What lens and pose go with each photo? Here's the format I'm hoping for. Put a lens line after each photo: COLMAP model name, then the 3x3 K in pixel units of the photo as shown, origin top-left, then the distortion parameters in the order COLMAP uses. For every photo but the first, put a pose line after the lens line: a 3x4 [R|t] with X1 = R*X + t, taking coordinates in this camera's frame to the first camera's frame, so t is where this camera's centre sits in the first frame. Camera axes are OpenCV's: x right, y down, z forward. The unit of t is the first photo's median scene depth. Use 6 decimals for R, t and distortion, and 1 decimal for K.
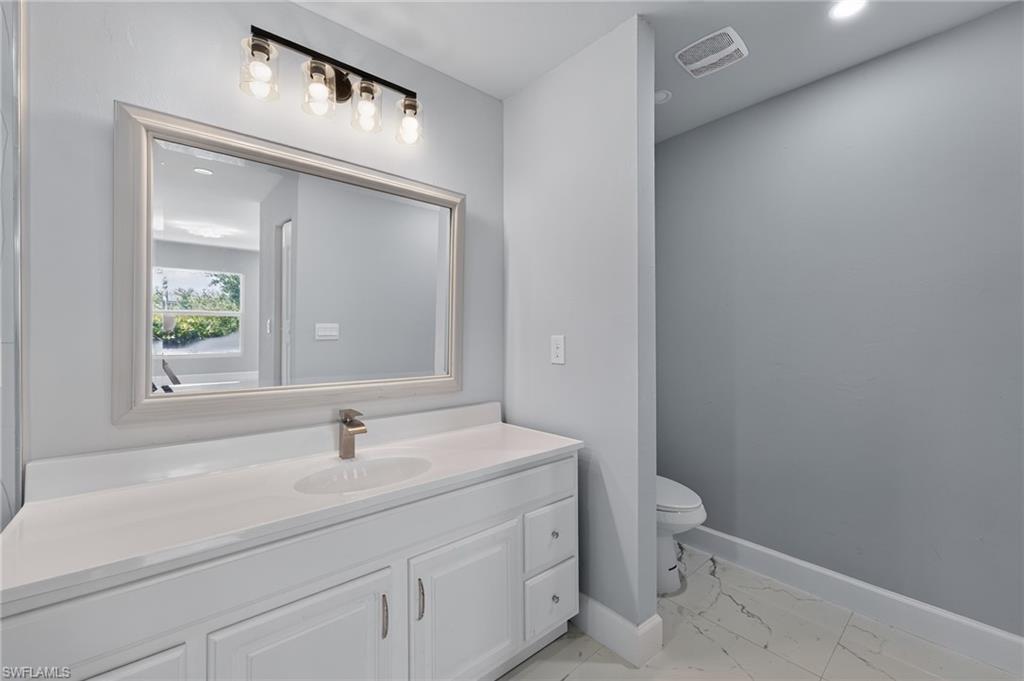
lens RADIAL K [[409.4, 0, 510.7], [0, 409.4, 335.1], [0, 0, 1]] dist [0.001664, -0.000520]
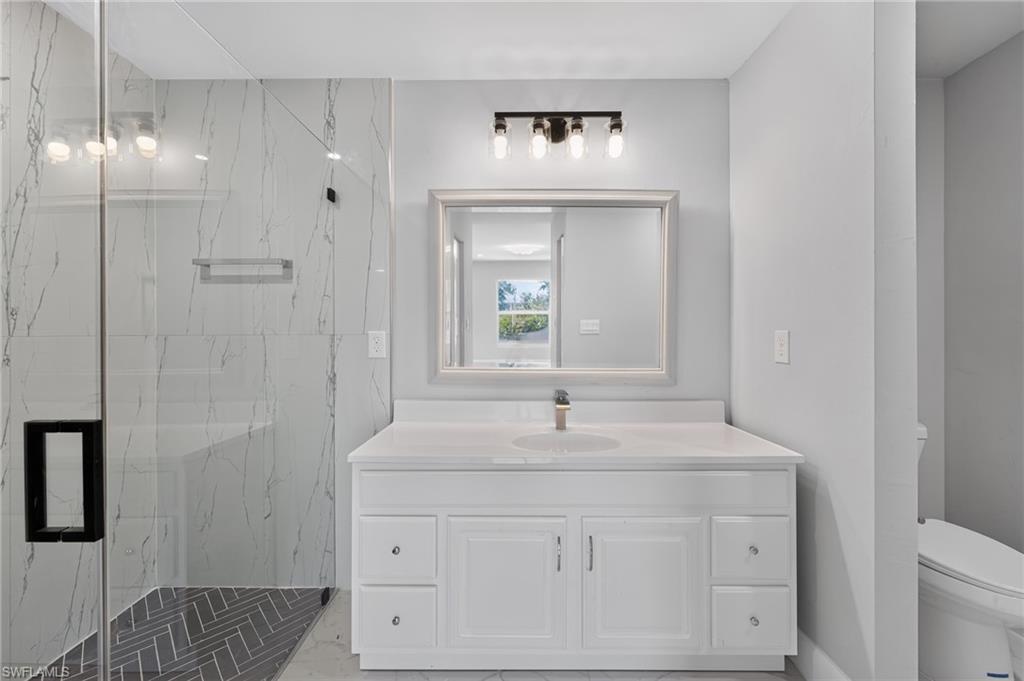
lens RADIAL K [[409.4, 0, 515.7], [0, 409.4, 328.9], [0, 0, 1]] dist [0.001664, -0.000520]
pose [[0.764907, -0.001315, -0.644139, 0.270035], [0.000574, 0.999999, -0.001360, -0.001732], [0.644141, 0.000671, 0.764907, -0.032544]]
